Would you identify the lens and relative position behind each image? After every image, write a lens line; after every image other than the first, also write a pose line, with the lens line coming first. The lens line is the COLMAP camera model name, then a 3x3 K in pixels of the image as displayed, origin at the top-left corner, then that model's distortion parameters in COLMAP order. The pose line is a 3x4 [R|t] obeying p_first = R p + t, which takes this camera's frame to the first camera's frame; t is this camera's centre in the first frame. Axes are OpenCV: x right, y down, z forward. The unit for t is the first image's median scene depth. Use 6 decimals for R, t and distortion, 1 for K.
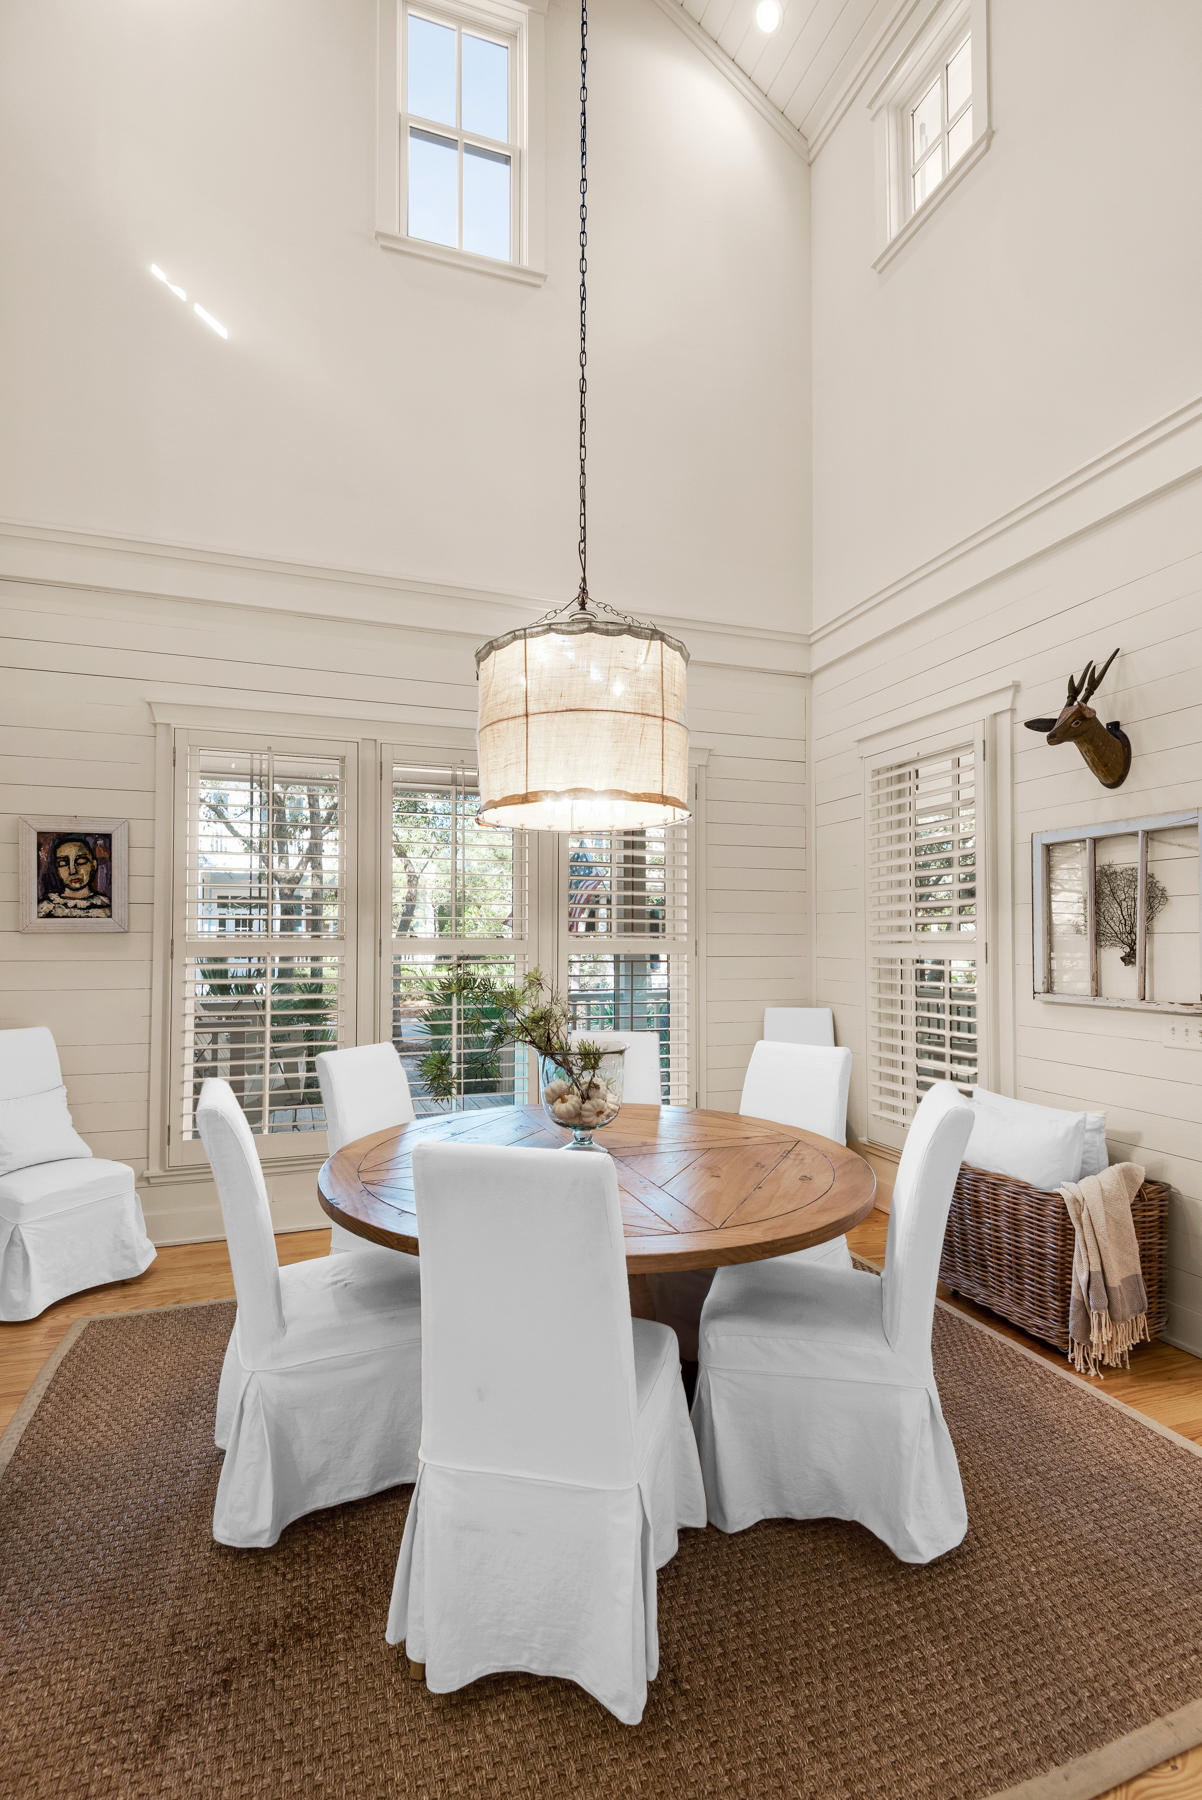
lens RADIAL K [[853.1, 0, 600.6], [0, 853.1, 912.7], [0, 0, 1]] dist [-0.021451, -0.000602]
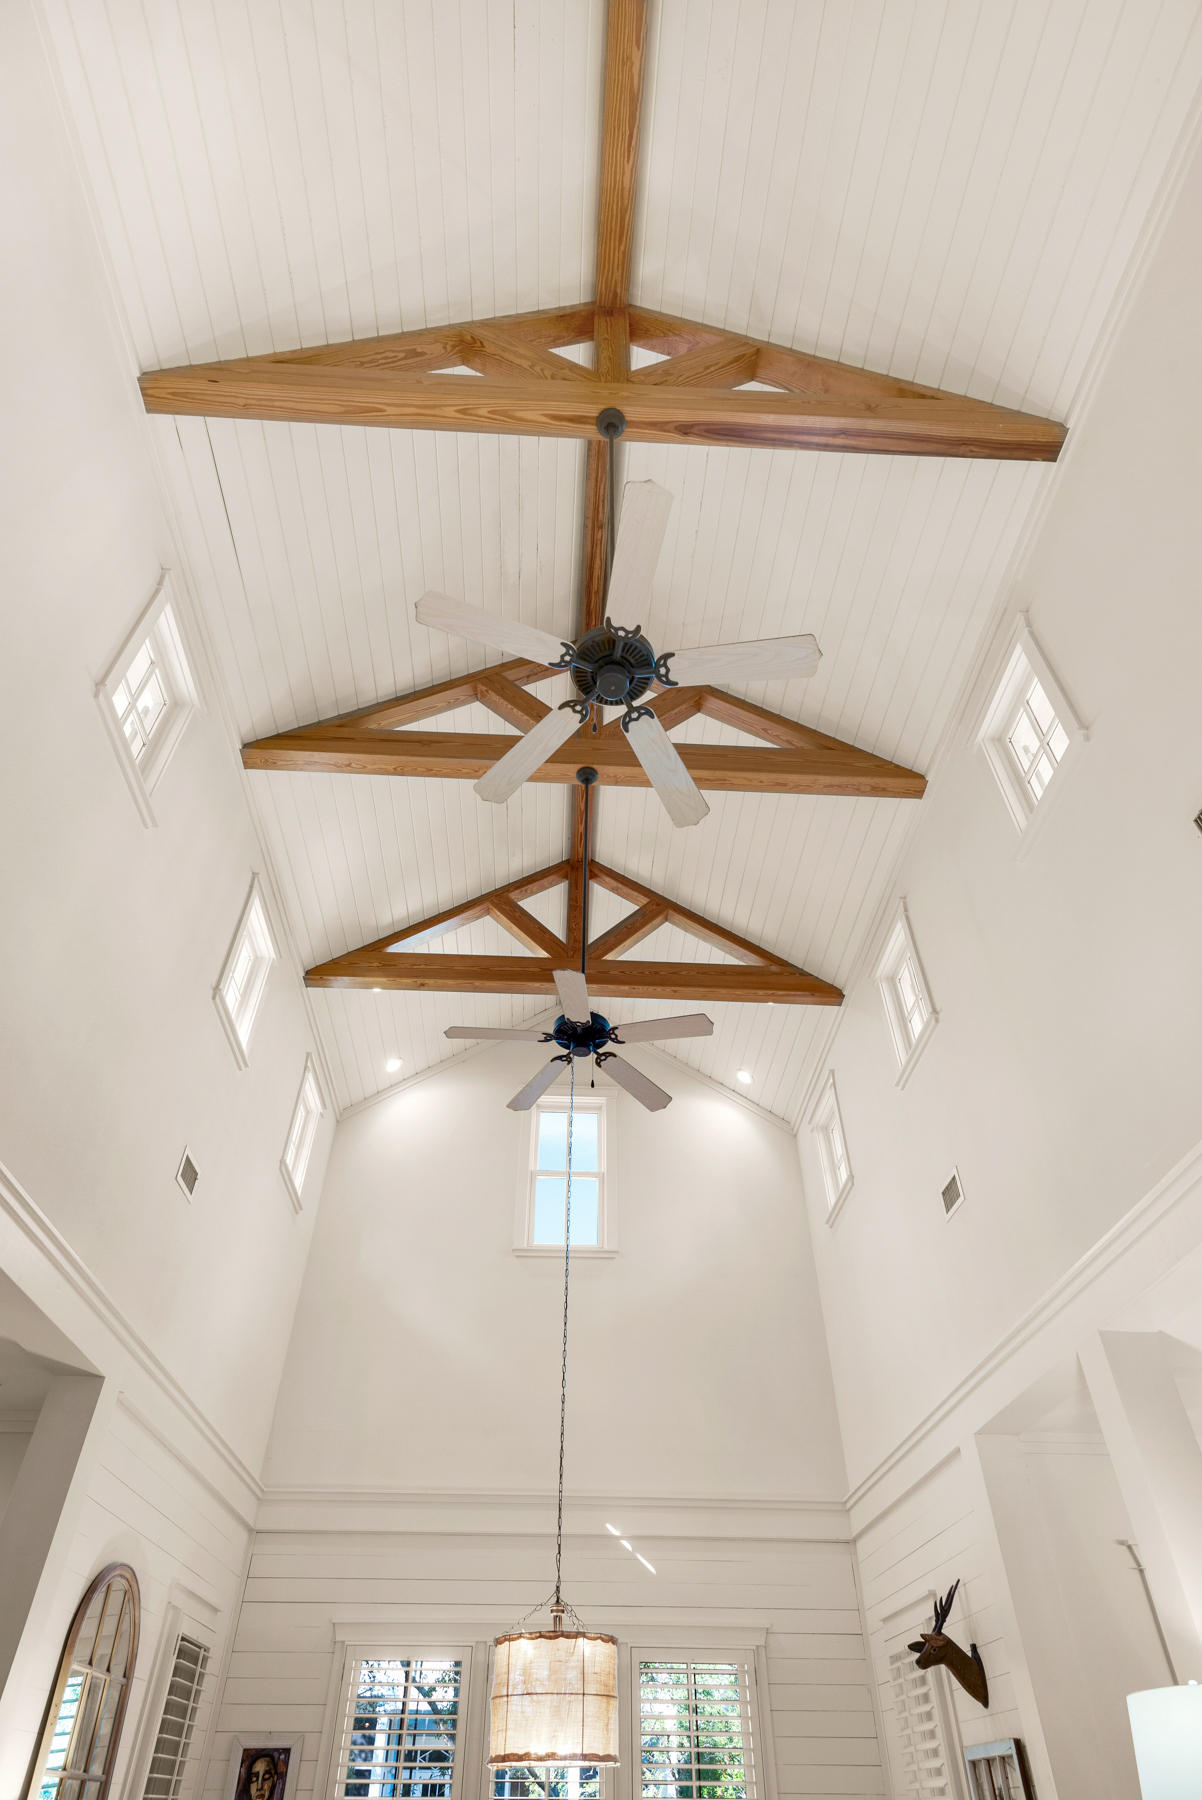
lens RADIAL K [[960.3, 0, 609.6], [0, 960.3, 890.9], [0, 0, 1]] dist [-0.004260, -0.002754]
pose [[0.961004, -0.189563, -0.201339, 0.563109], [0.006126, 0.742492, -0.669827, -0.093668], [0.276467, 0.642473, 0.714699, -0.974429]]
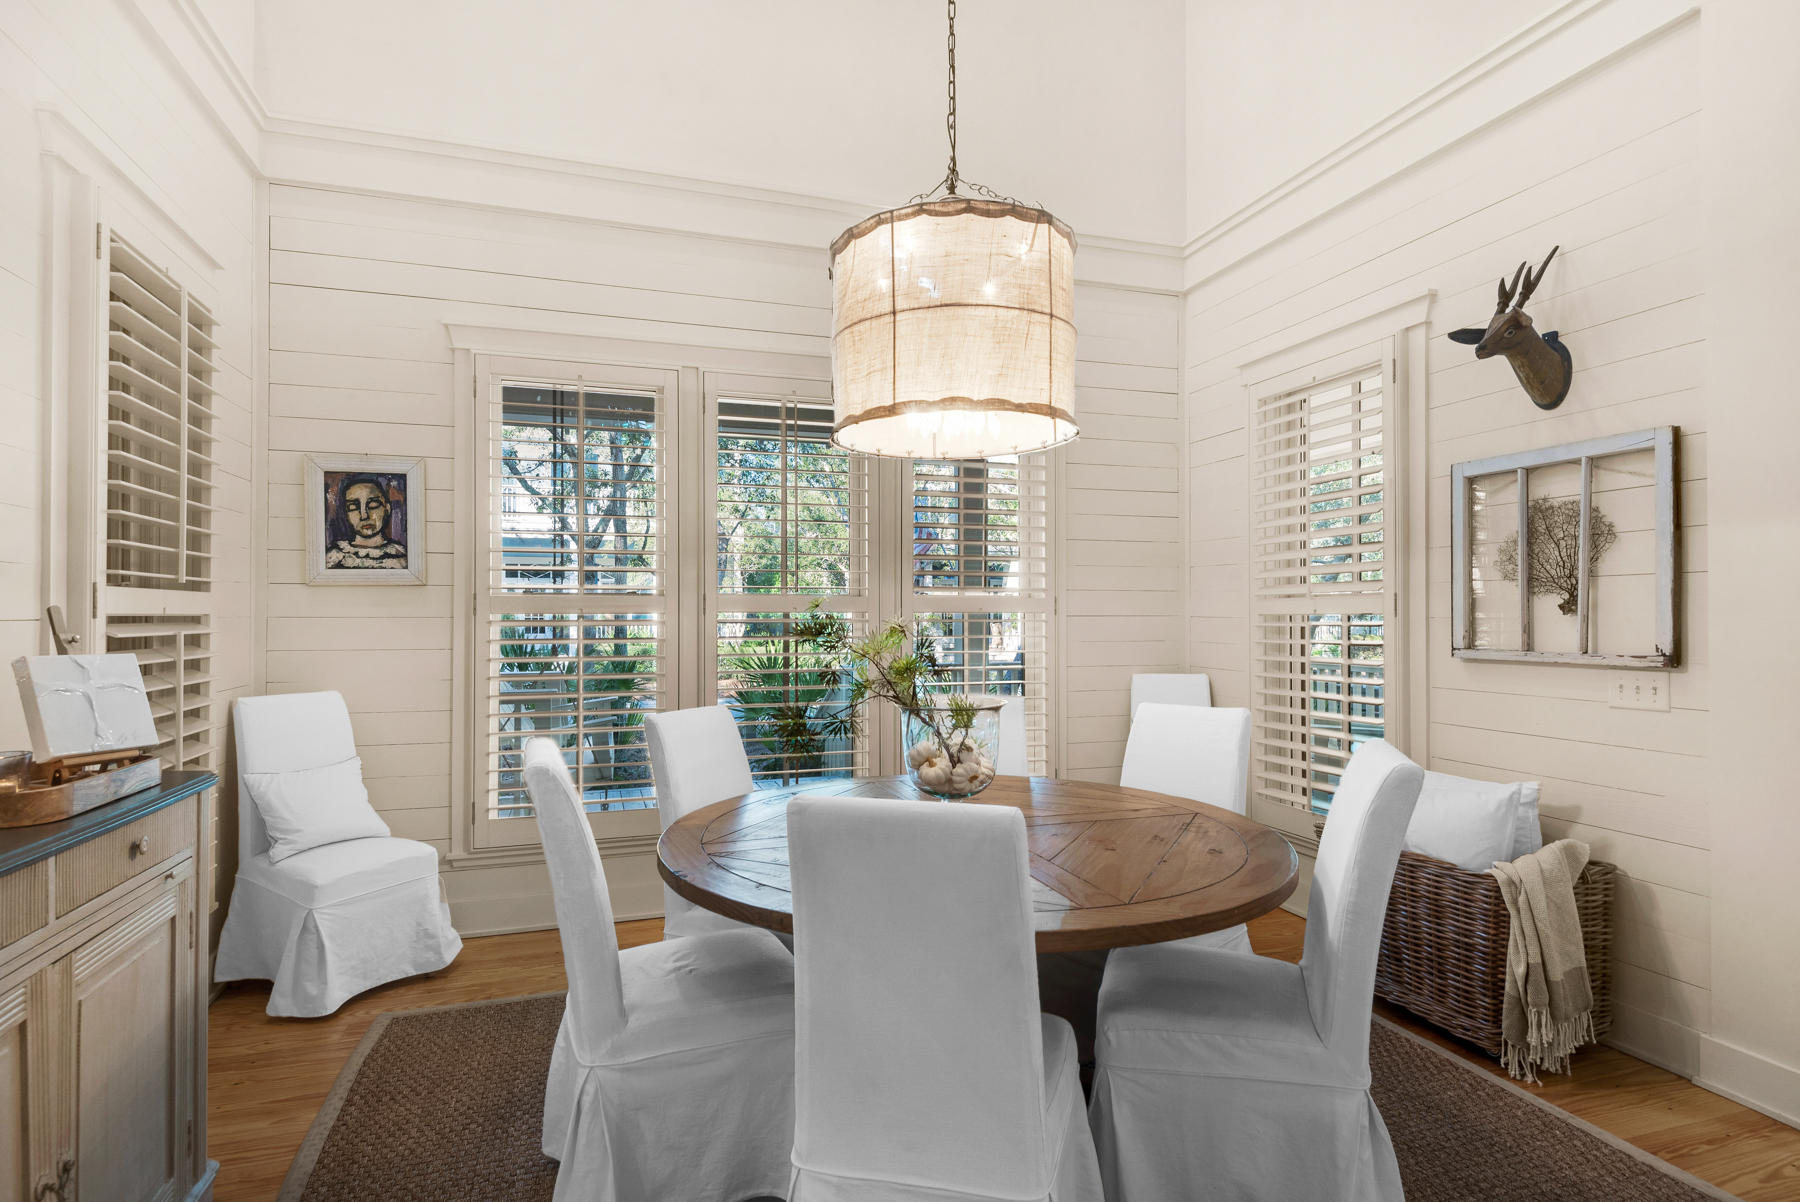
lens RADIAL K [[944.0, 0, 897.9], [0, 944.0, 598.7], [0, 0, 1]] dist [-0.024933, -0.000253]
pose [[0.999655, -0.007307, -0.025217, -0.040834], [0.007687, 0.999858, 0.015011, 0.028997], [0.025104, -0.015200, 0.999569, 0.030407]]
